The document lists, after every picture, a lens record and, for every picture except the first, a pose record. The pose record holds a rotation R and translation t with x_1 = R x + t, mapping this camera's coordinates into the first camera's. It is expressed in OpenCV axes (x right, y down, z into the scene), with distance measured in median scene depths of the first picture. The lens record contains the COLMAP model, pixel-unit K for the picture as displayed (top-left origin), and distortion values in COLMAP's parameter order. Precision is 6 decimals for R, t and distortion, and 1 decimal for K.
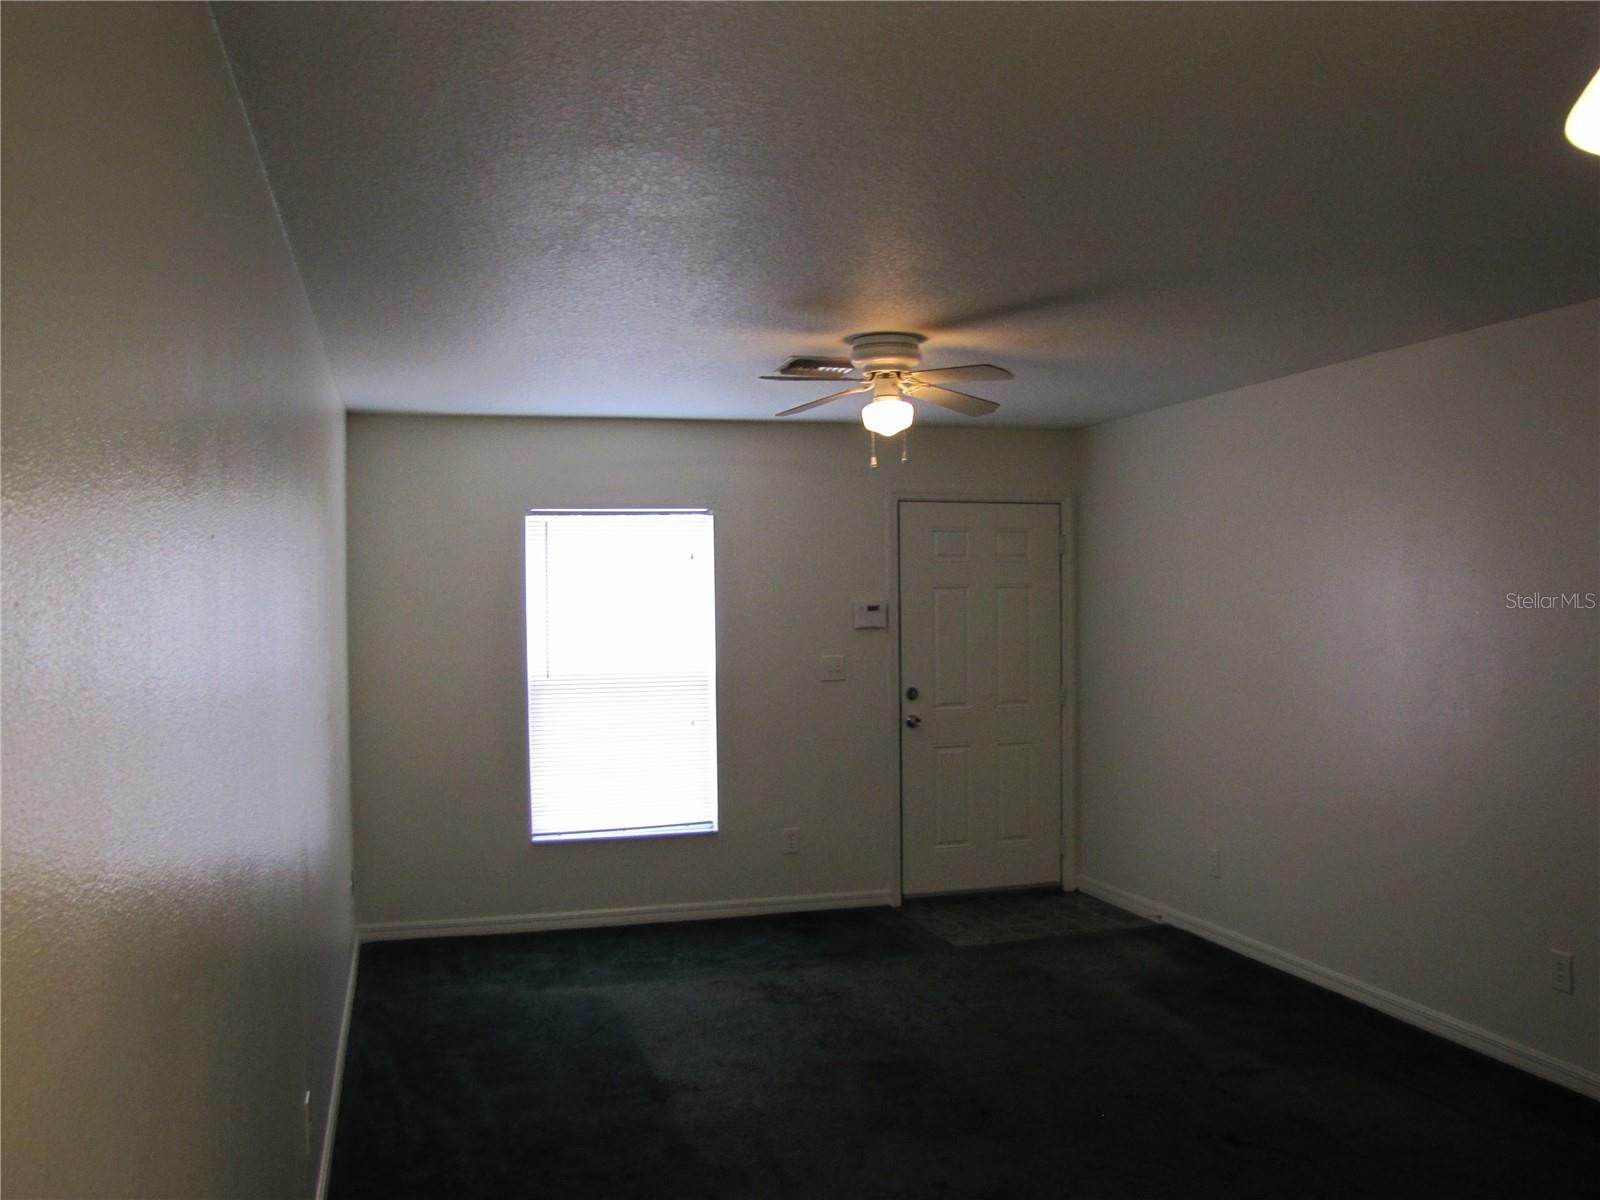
lens RADIAL K [[1315.9, 0, 800.0], [0, 1315.9, 600.0], [0, 0, 1]] dist [-0.194337, 0.160163]
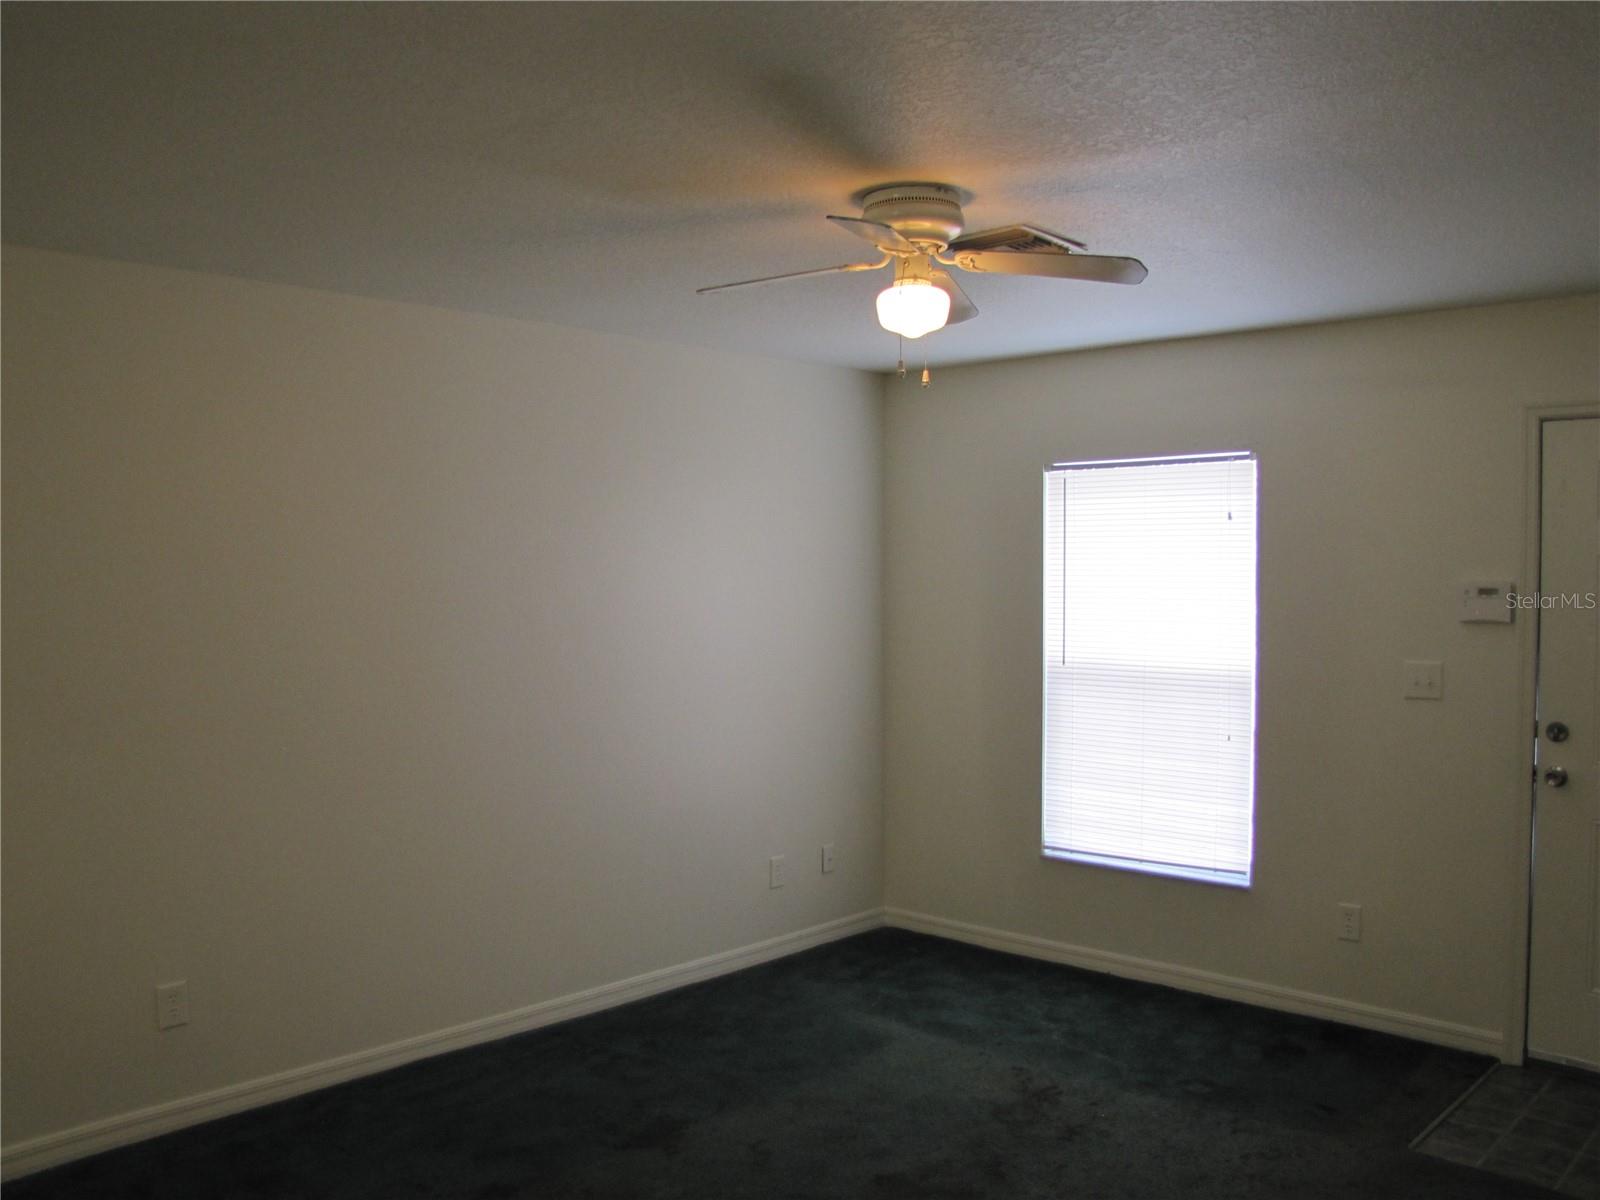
lens RADIAL K [[1315.9, 0, 800.0], [0, 1315.9, 600.0], [0, 0, 1]] dist [-0.194337, 0.160163]
pose [[0.517959, 0.029678, -0.854890, 0.430884], [-0.011752, 0.999551, 0.027580, -0.002699], [0.855325, -0.004238, 0.518075, 0.418389]]
